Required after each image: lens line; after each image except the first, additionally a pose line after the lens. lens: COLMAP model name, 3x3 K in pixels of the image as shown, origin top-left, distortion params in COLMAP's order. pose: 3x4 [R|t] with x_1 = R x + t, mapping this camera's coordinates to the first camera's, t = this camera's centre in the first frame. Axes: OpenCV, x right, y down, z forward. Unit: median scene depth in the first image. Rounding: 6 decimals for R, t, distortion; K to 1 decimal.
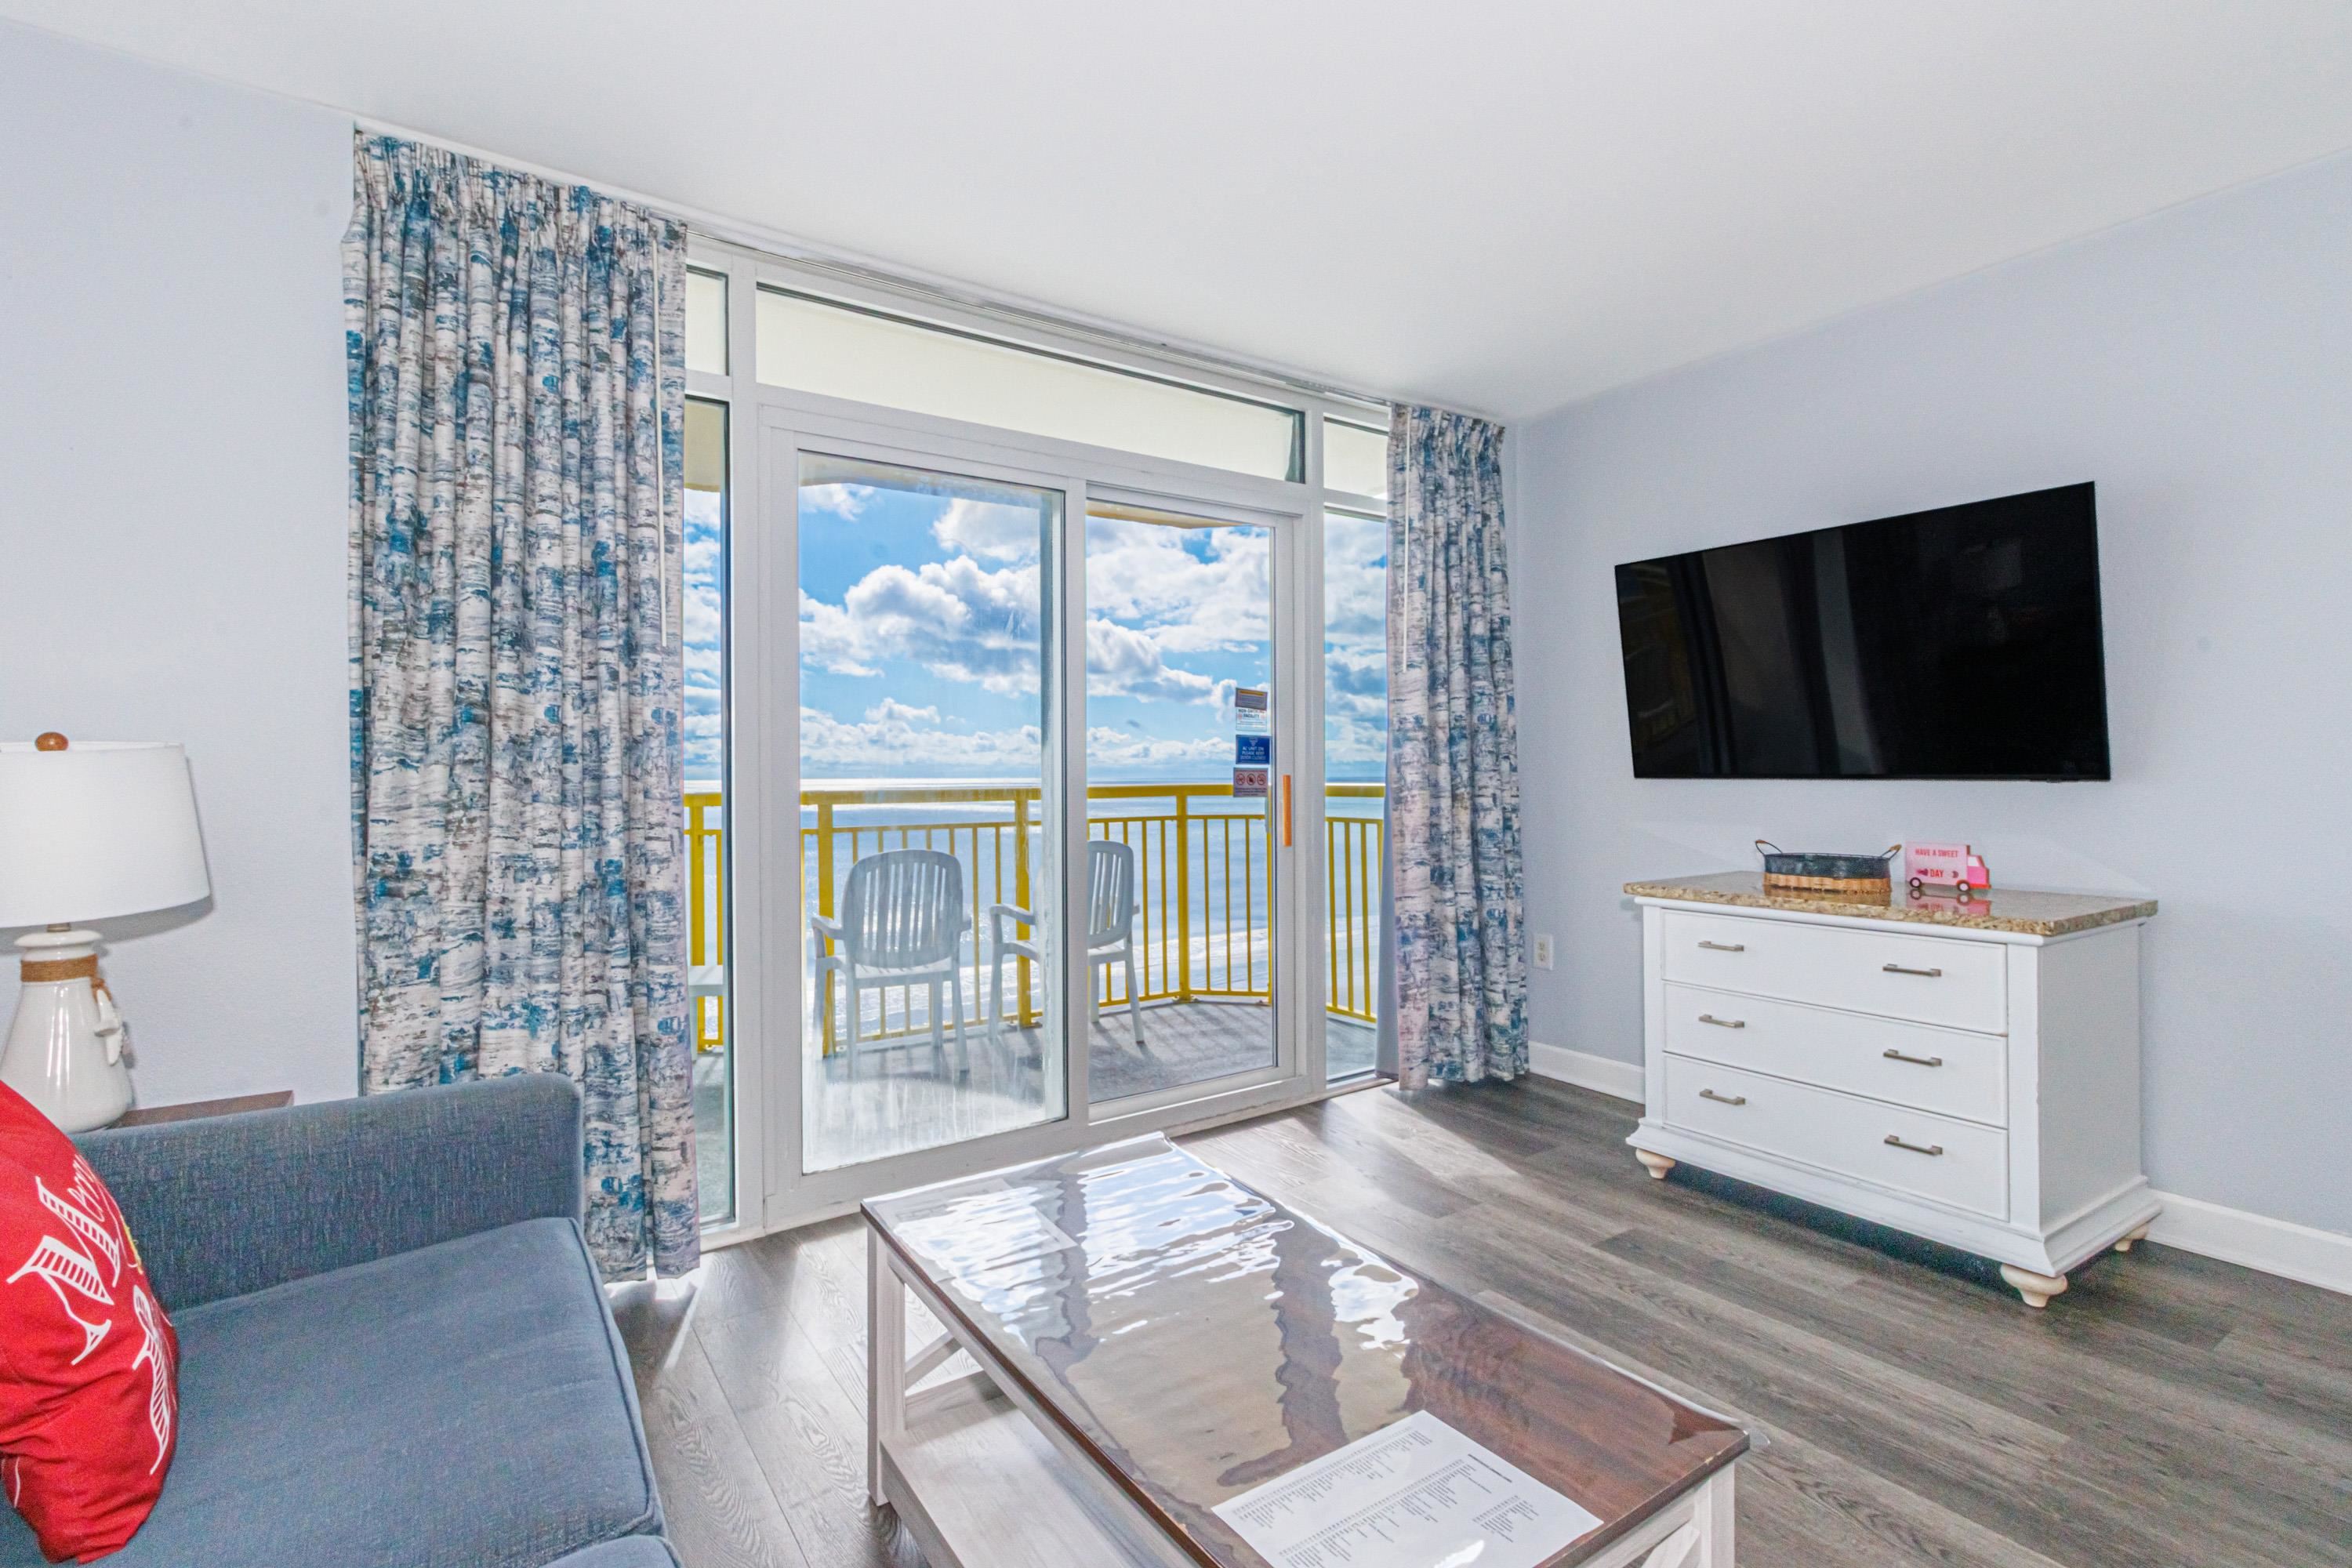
lens RADIAL K [[1085.7, 0, 1161.6], [0, 1085.7, 773.1], [0, 0, 1]] dist [0.000633, 0.000992]
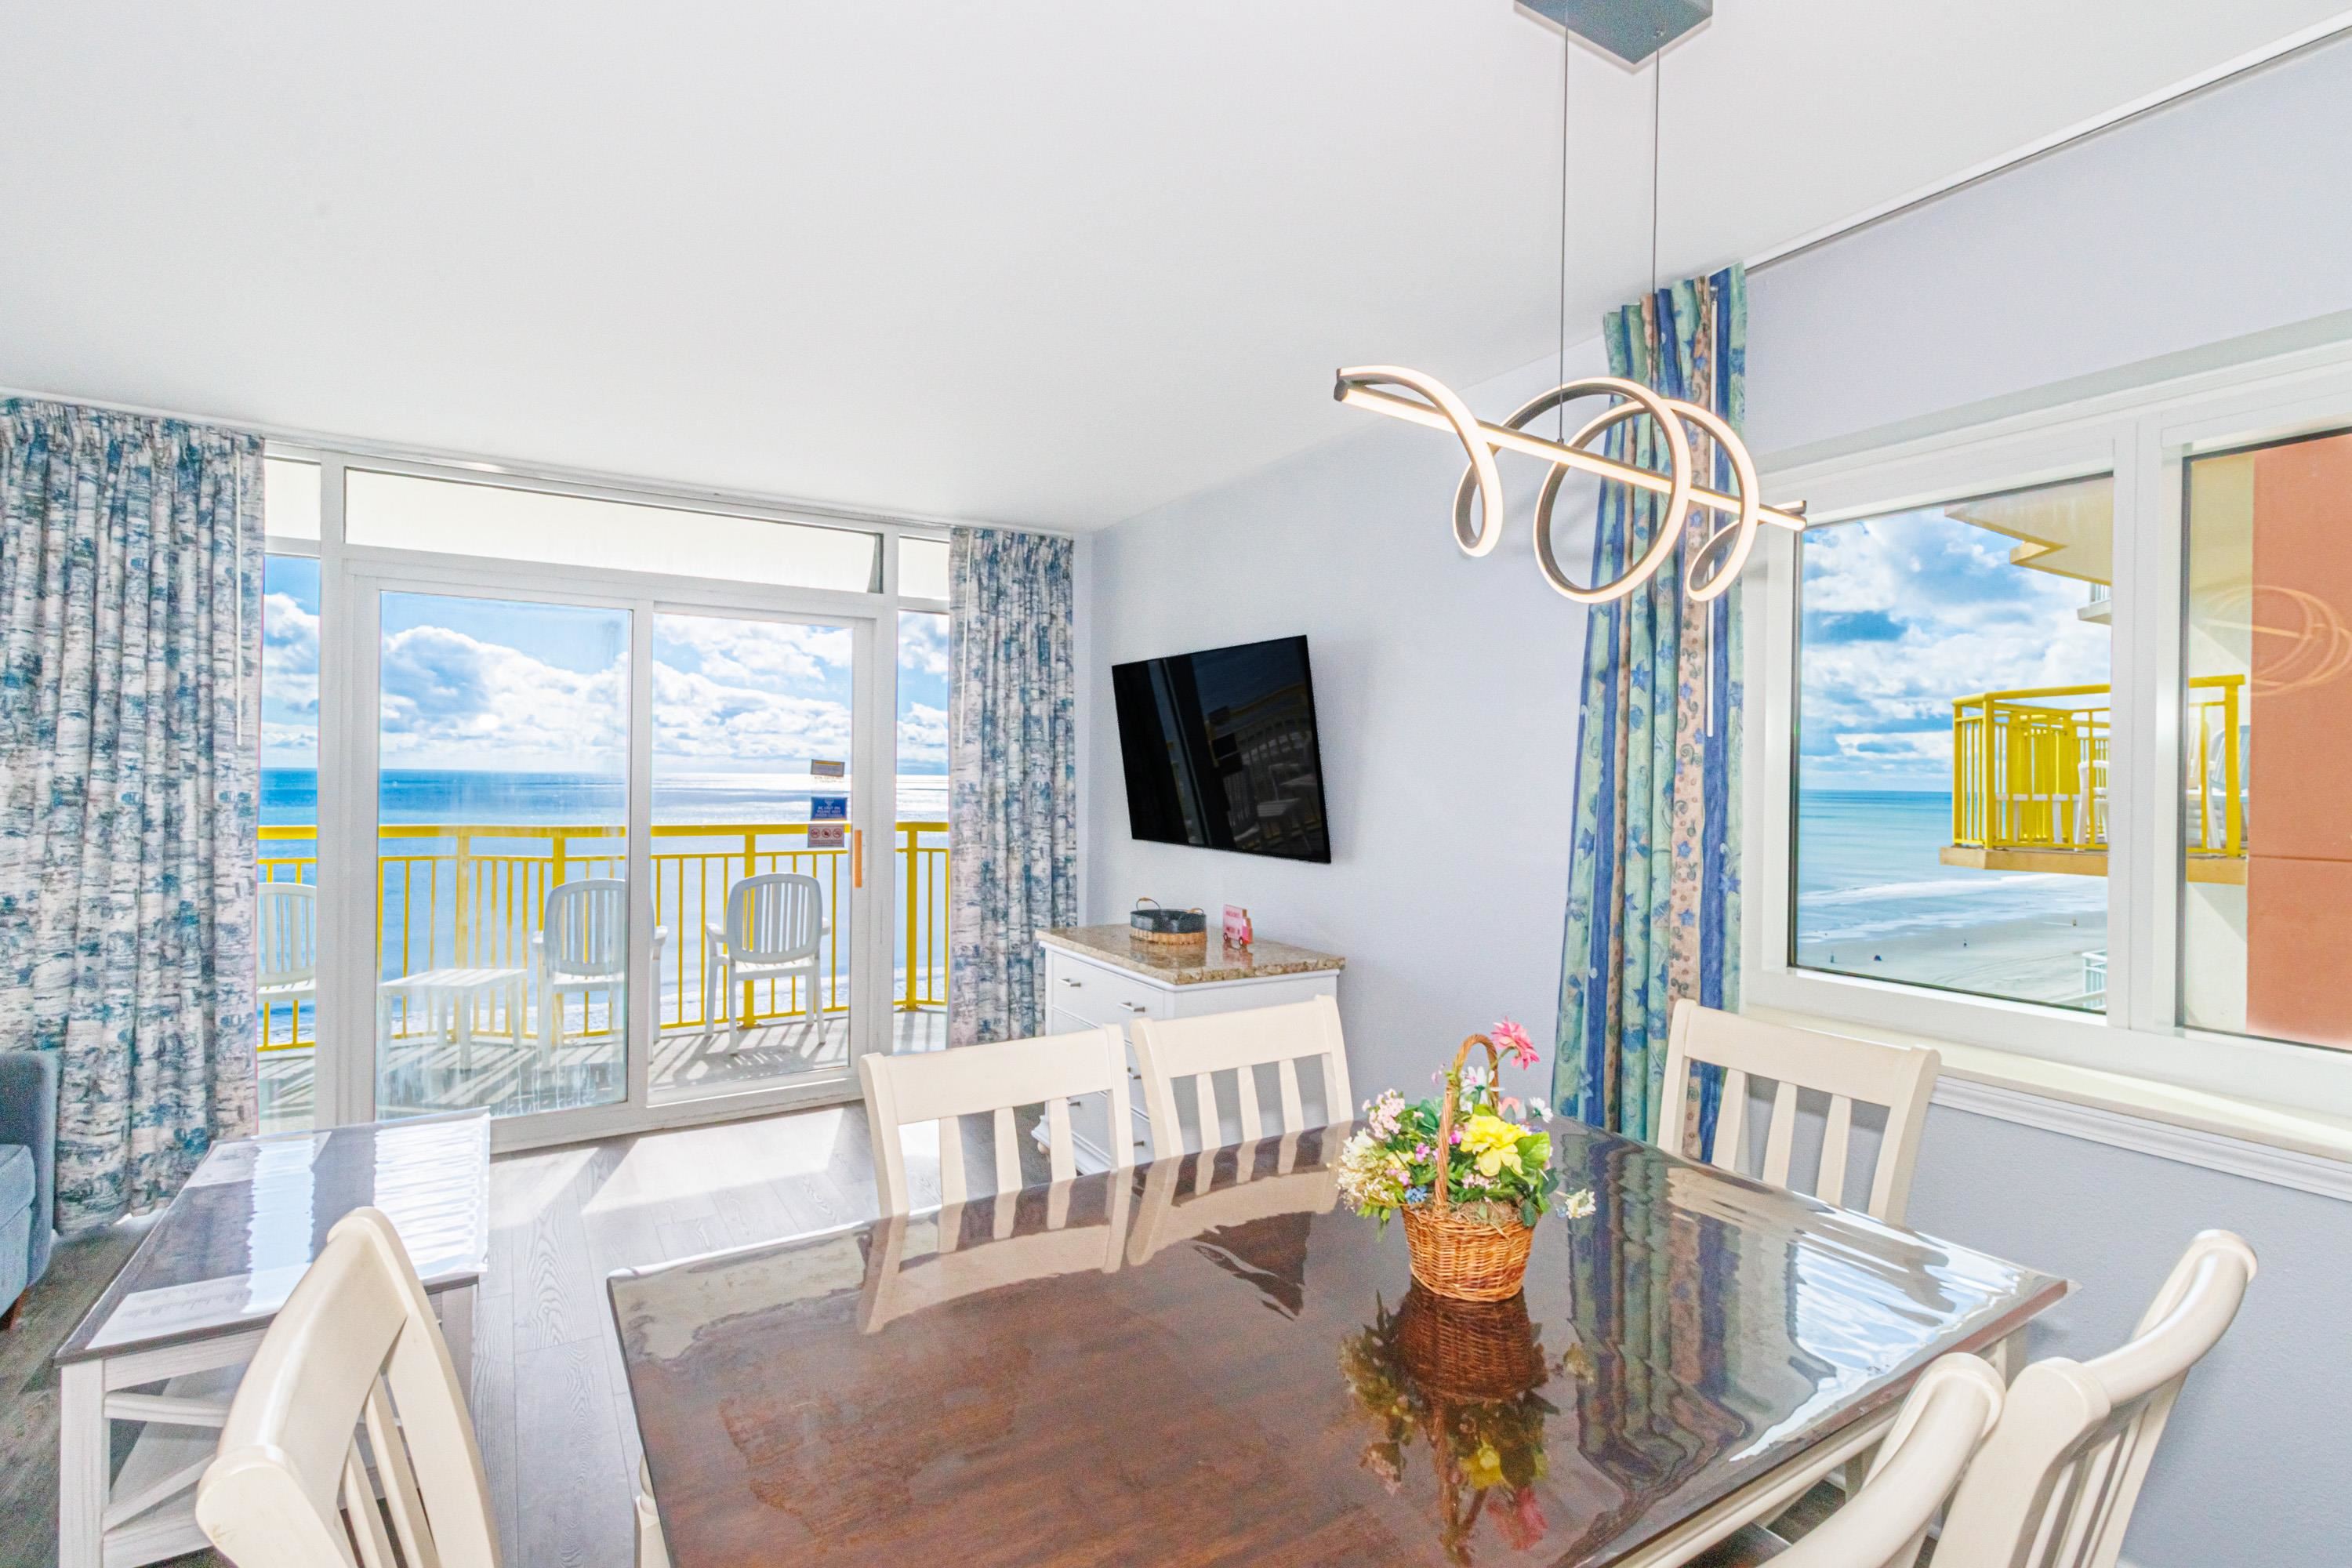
lens RADIAL K [[1087.6, 0, 1160.0], [0, 1087.6, 771.6], [0, 0, 1]] dist [0.000660, 0.000374]
pose [[0.998644, 0.018695, -0.048596, 0.772722], [-0.018842, 0.999819, -0.002553, -0.101128], [0.048539, 0.003465, 0.998815, -0.320744]]
